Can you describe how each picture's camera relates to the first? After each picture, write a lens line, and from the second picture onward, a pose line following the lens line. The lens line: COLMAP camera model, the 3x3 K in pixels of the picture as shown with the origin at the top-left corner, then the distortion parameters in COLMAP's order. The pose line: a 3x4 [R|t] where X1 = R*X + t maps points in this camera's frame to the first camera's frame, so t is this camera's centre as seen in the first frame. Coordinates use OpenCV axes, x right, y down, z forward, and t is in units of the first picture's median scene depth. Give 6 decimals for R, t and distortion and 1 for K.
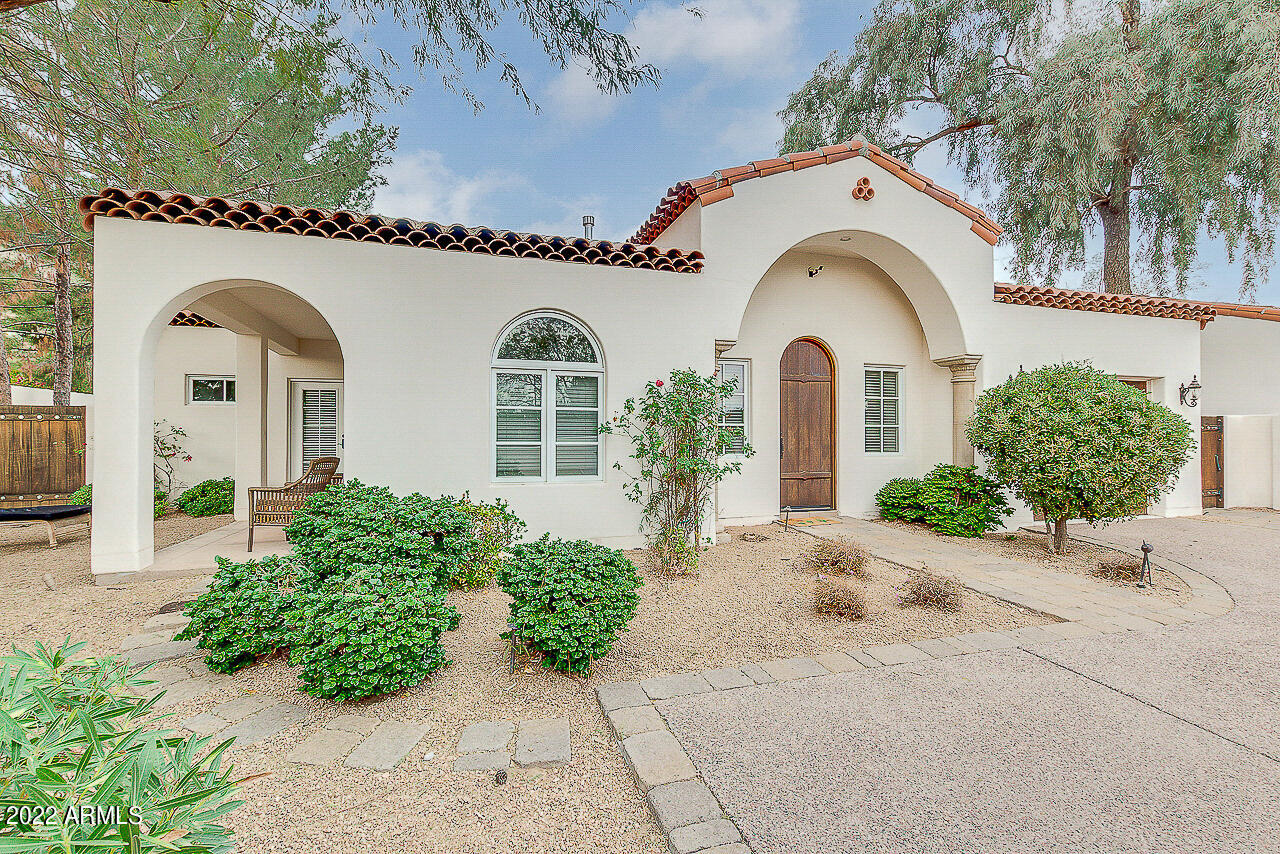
lens RADIAL K [[744.2, 0, 637.6], [0, 744.2, 445.9], [0, 0, 1]] dist [-0.001640, 0.002783]
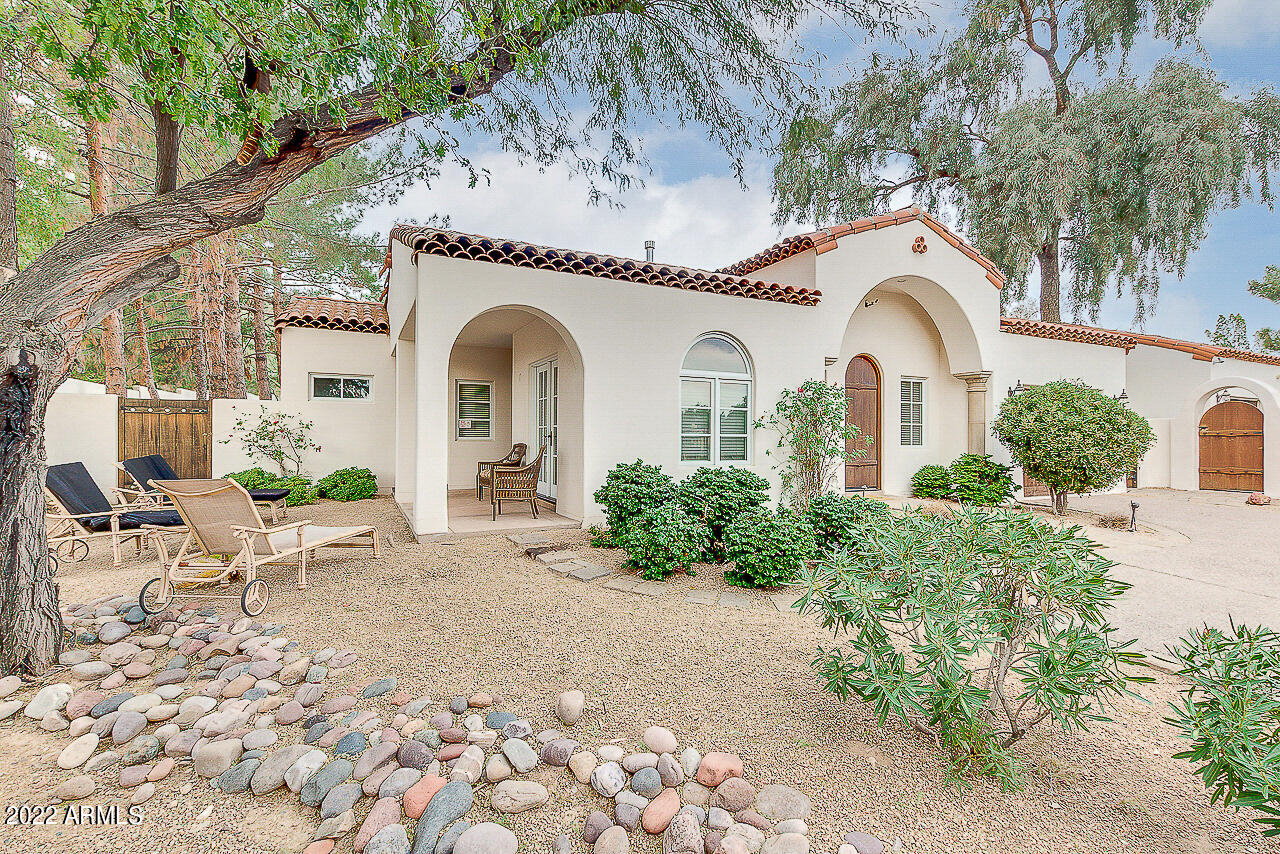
lens RADIAL K [[754.2, 0, 642.4], [0, 754.2, 450.5], [0, 0, 1]] dist [0.005449, -0.001068]
pose [[0.985534, 0.002215, 0.169464, -0.359497], [-0.002533, 0.999995, 0.001663, 0.016978], [-0.169460, -0.002068, 0.985535, -0.210045]]
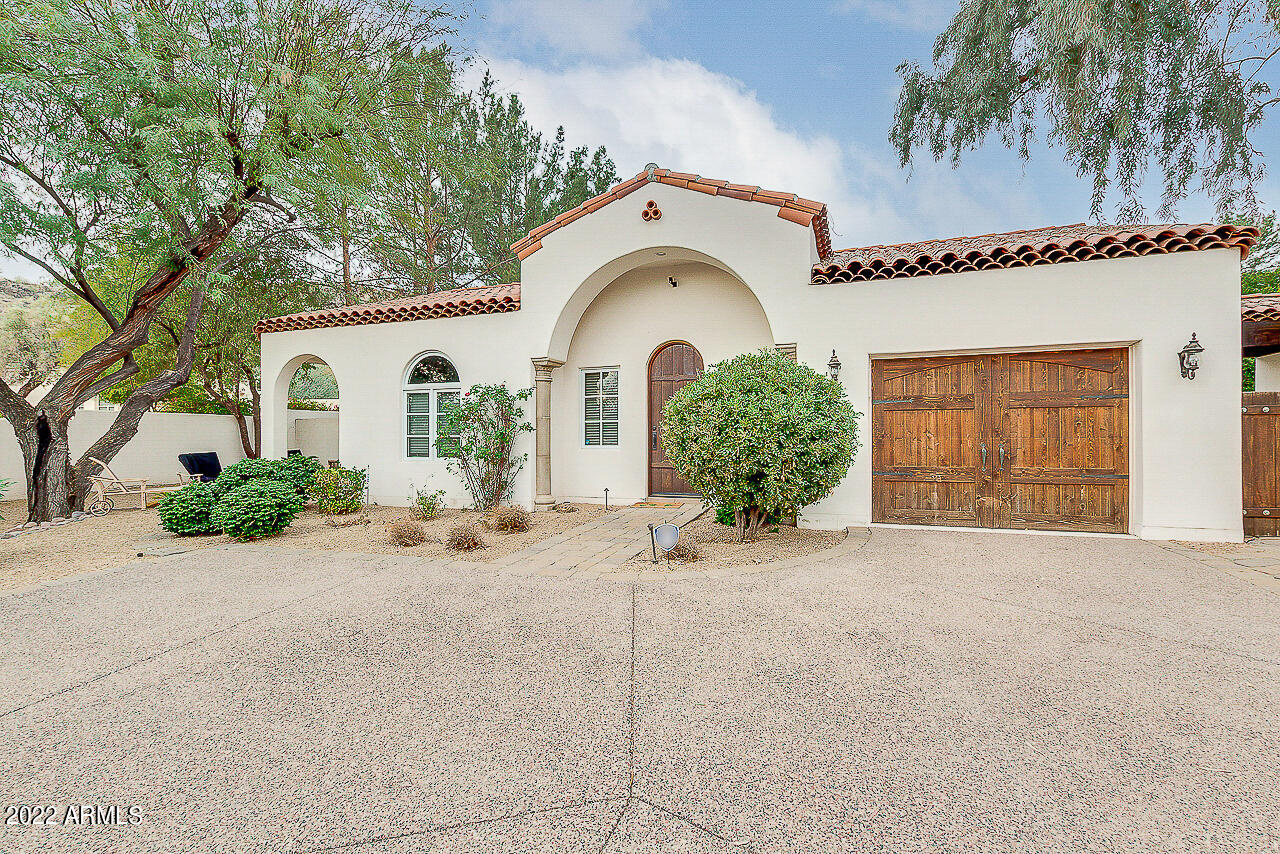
lens RADIAL K [[583.3, 0, 644.0], [0, 583.3, 436.8], [0, 0, 1]] dist [0.002927, -0.000110]
pose [[0.738804, -0.002995, -0.673914, 0.785953], [-0.002300, 0.999973, -0.006966, 0.004605], [0.673916, 0.006697, 0.738777, 0.296513]]
